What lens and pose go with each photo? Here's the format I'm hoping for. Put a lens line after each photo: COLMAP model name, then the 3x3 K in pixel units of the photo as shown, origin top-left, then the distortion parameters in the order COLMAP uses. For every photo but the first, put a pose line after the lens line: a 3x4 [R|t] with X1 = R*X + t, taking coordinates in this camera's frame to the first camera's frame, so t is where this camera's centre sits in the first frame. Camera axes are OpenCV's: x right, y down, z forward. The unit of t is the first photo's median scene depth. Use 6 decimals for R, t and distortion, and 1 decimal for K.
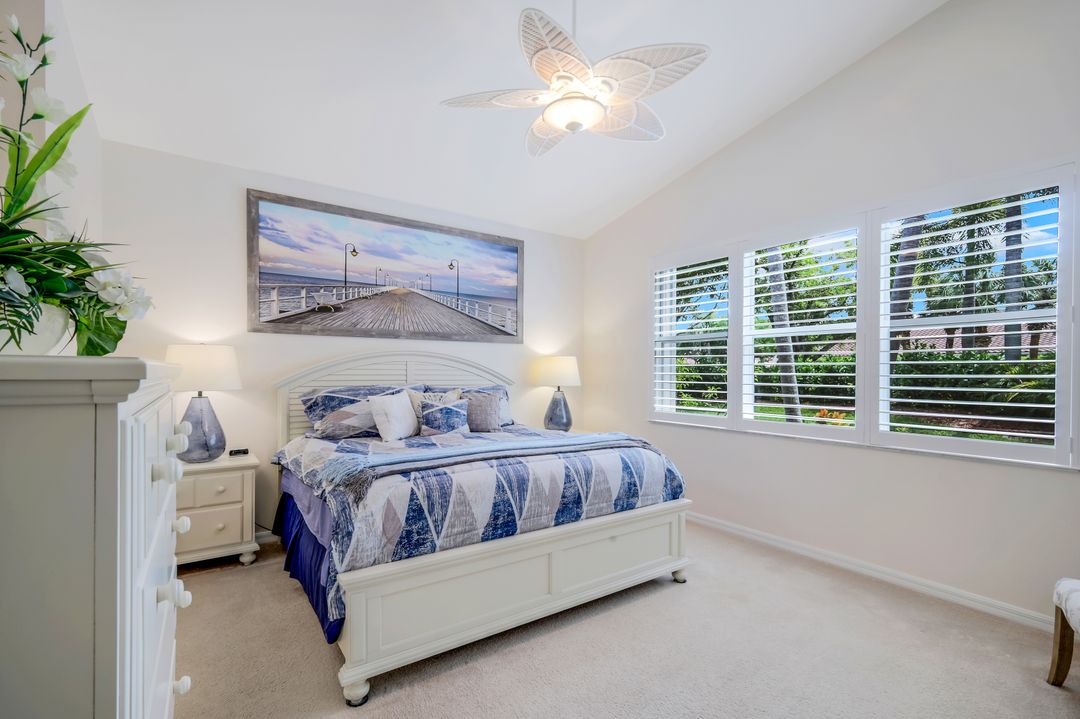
lens RADIAL K [[477.4, 0, 546.4], [0, 477.4, 375.6], [0, 0, 1]] dist [0.000780, -0.000035]
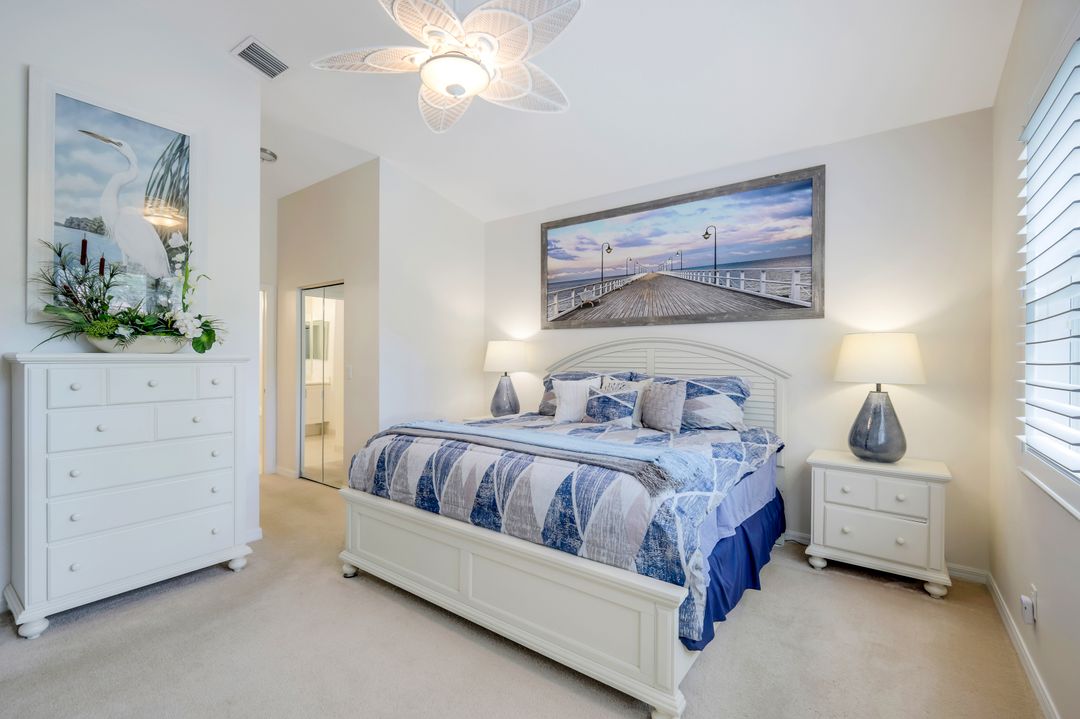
lens RADIAL K [[477.4, 0, 541.8], [0, 477.4, 358.6], [0, 0, 1]] dist [0.000780, -0.000035]
pose [[0.314654, -0.005327, -0.949192, 0.613618], [-0.012151, 0.999880, -0.009639, 0.002276], [0.949129, 0.014567, 0.314551, 0.548202]]
